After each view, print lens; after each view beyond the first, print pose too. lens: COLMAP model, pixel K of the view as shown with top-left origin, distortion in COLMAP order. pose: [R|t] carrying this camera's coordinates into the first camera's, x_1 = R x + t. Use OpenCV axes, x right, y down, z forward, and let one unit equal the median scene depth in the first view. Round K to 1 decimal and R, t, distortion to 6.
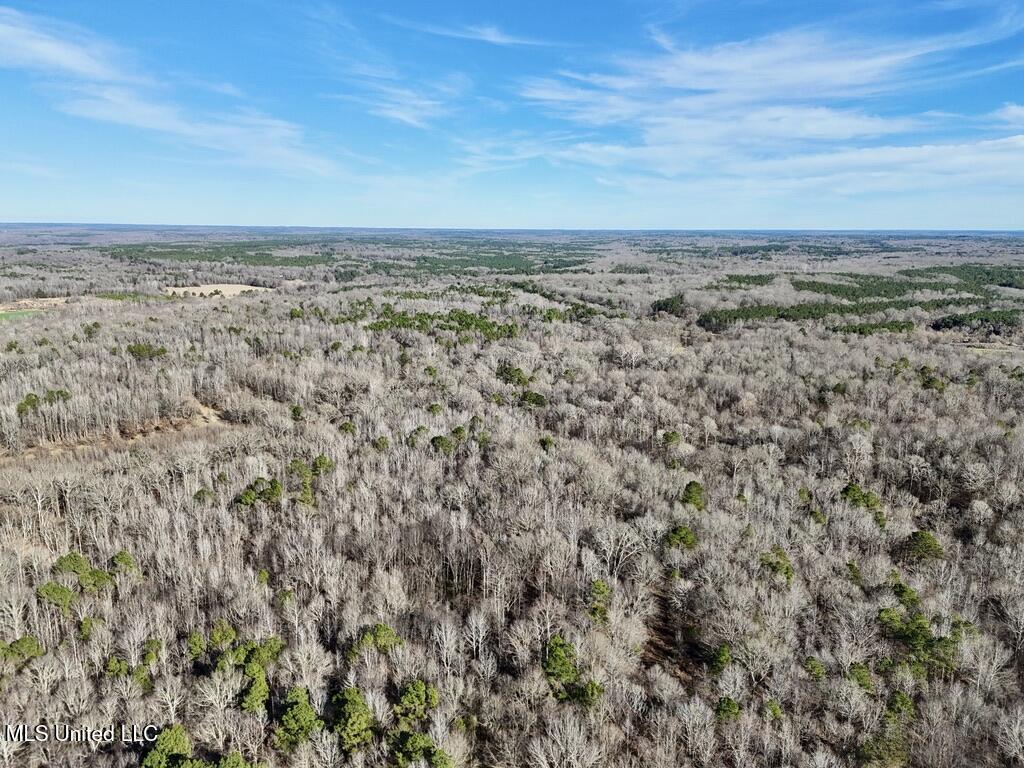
lens RADIAL K [[707.3, 0, 512.0], [0, 707.3, 384.0], [0, 0, 1]] dist [0.020720, -0.036282]
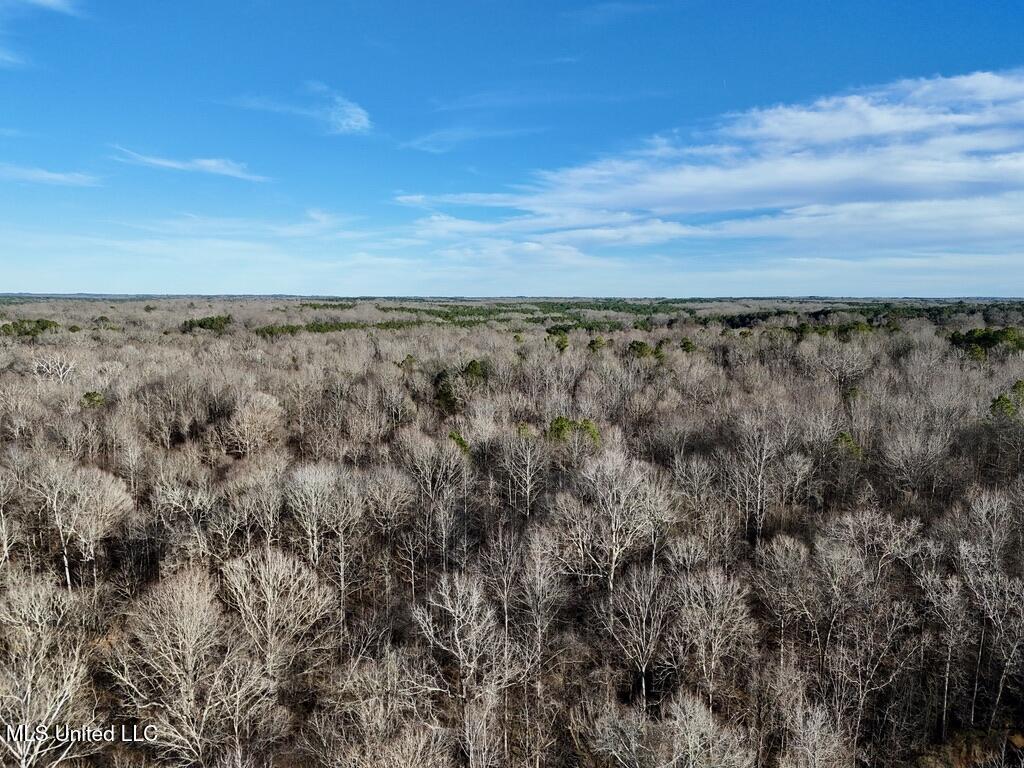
lens RADIAL K [[707.3, 0, 512.0], [0, 707.3, 384.0], [0, 0, 1]] dist [0.020720, -0.036282]
pose [[0.851732, -0.062784, 0.520203, 0.257118], [0.114621, 0.991075, -0.068056, 0.048079], [-0.511288, 0.117592, 0.851327, 0.627333]]
